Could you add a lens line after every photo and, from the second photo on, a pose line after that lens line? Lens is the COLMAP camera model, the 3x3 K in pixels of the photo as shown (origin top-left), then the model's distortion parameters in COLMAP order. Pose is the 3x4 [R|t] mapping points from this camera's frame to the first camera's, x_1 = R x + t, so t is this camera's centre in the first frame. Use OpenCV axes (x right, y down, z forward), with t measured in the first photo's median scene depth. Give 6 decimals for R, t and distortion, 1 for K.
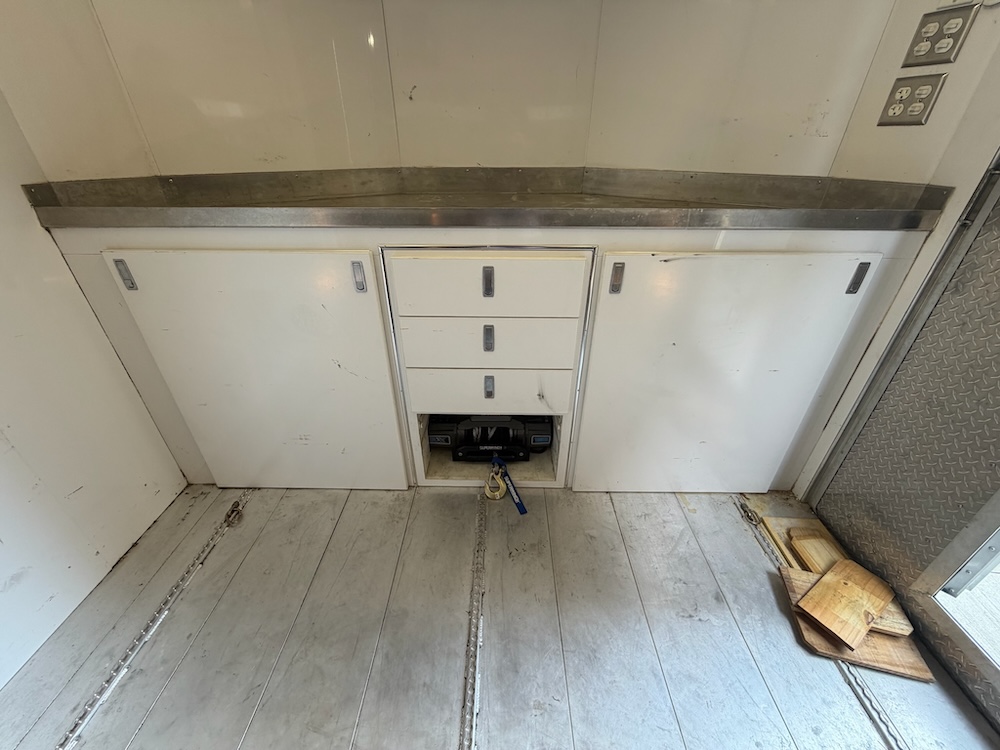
lens RADIAL K [[401.4, 0, 499.2], [0, 401.4, 378.4], [0, 0, 1]] dist [-0.001979, 0.000880]
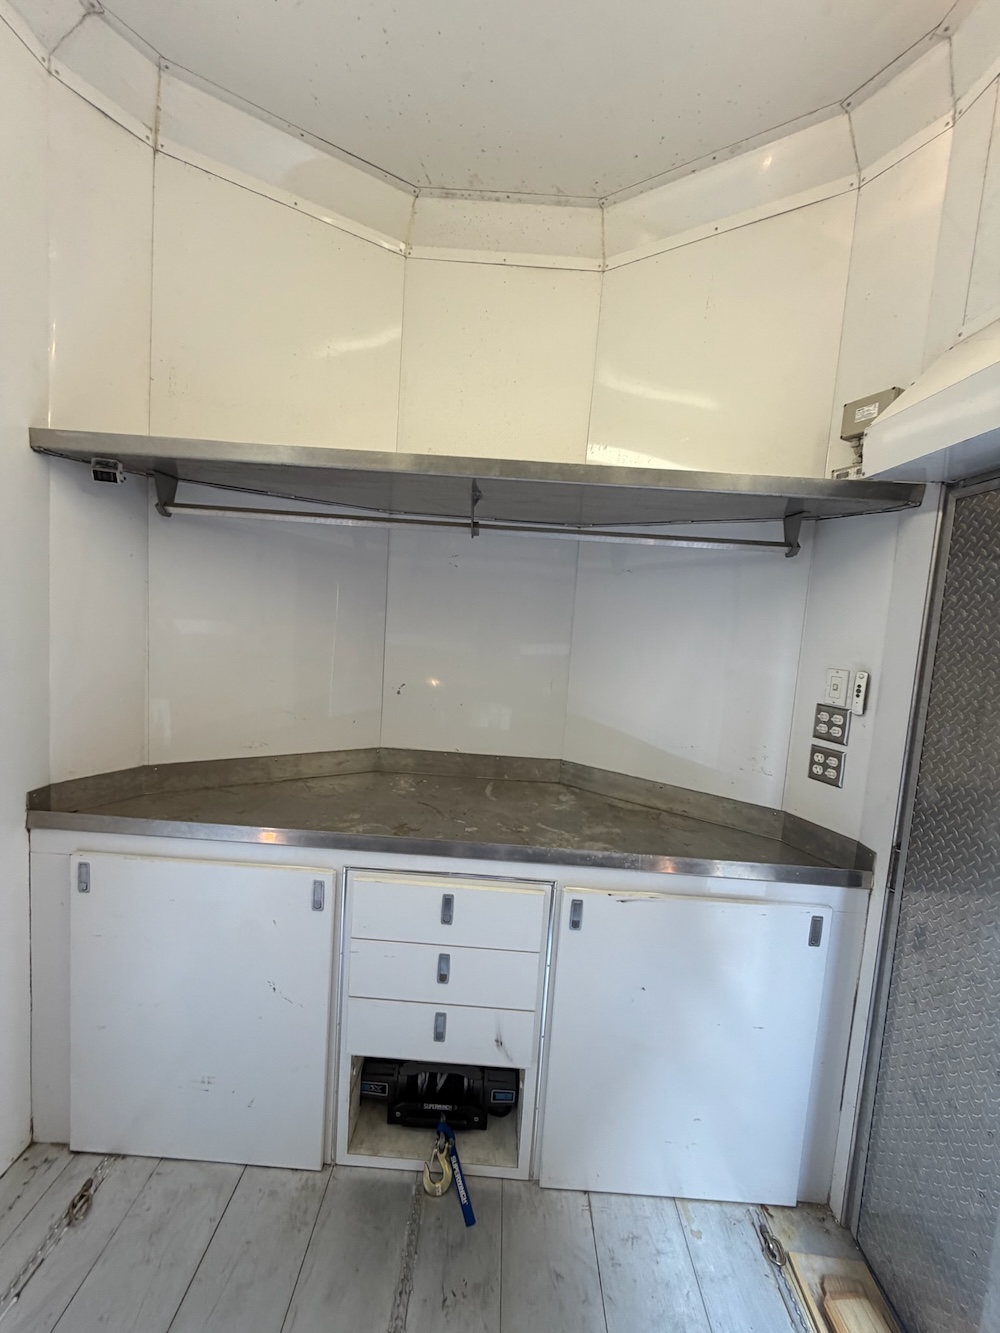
lens RADIAL K [[535.1, 0, 501.3], [0, 535.1, 659.5], [0, 0, 1]] dist [-0.001979, 0.000880]
pose [[0.997930, 0.064277, 0.001869, 0.053431], [-0.056800, 0.894734, -0.442972, -0.180034], [-0.030146, 0.441949, 0.896534, -0.385116]]
